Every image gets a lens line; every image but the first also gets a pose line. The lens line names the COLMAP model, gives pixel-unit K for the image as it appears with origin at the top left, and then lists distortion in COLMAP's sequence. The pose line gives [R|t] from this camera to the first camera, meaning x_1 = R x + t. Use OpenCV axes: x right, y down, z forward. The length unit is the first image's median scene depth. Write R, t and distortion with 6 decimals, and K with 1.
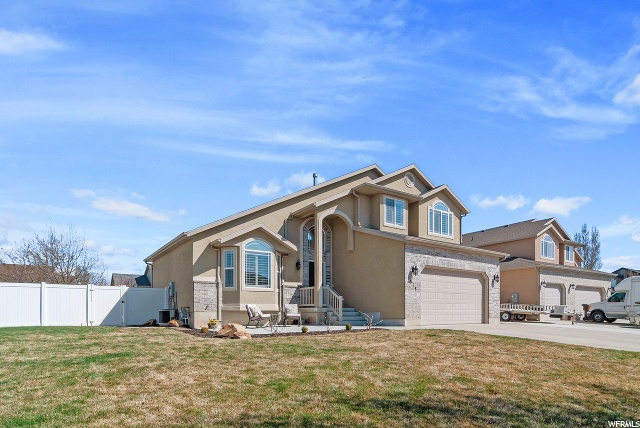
lens RADIAL K [[339.9, 0, 335.7], [0, 339.9, 224.0], [0, 0, 1]] dist [-0.001943, -0.000337]
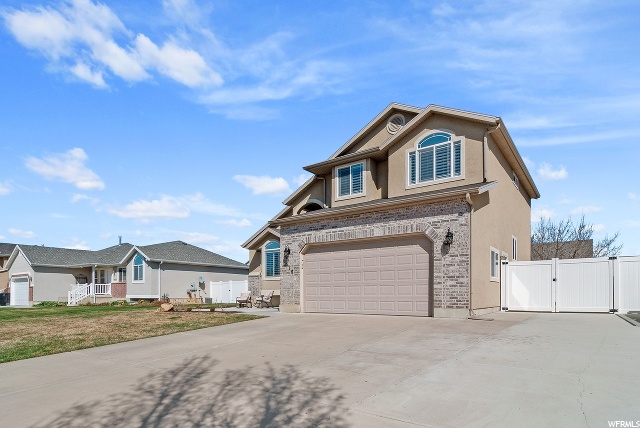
lens RADIAL K [[345.7, 0, 342.6], [0, 345.7, 210.9], [0, 0, 1]] dist [-0.000883, -0.000157]
pose [[0.375270, -0.218869, -0.900705, 0.957527], [0.233496, 0.962708, -0.136652, 0.157241], [0.897024, -0.159029, 0.412380, 0.627642]]
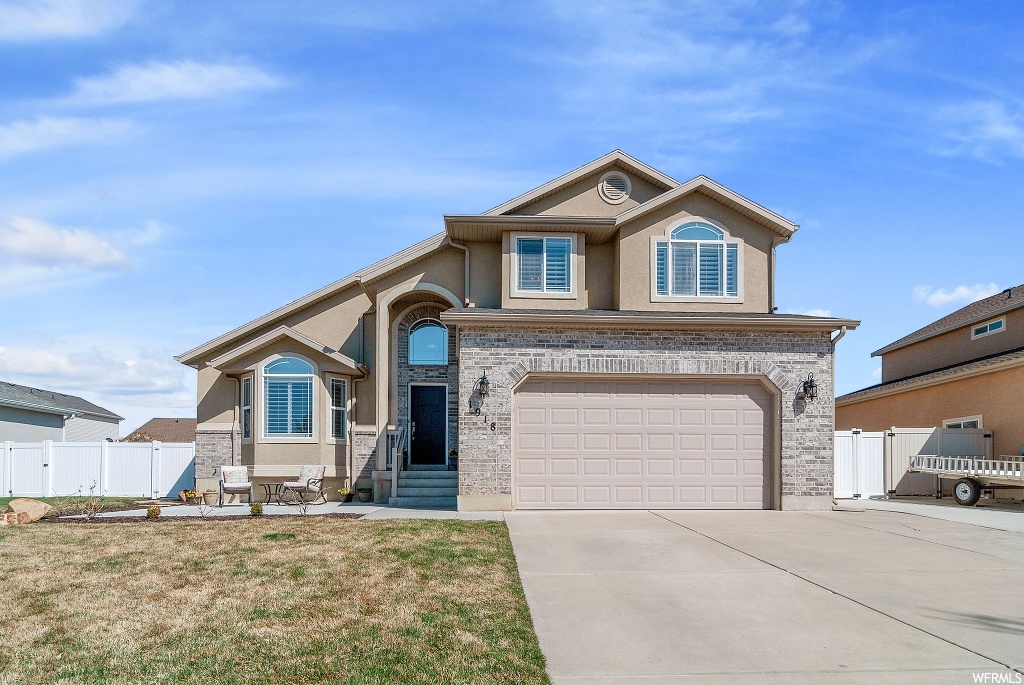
lens RADIAL K [[554.1, 0, 515.5], [0, 554.1, 356.5], [0, 0, 1]] dist [0.000473, -0.000480]
pose [[0.856262, -0.109430, -0.504817, 0.520500], [0.128291, 0.991733, 0.002626, 0.084075], [0.500357, -0.067013, 0.863222, 0.331101]]
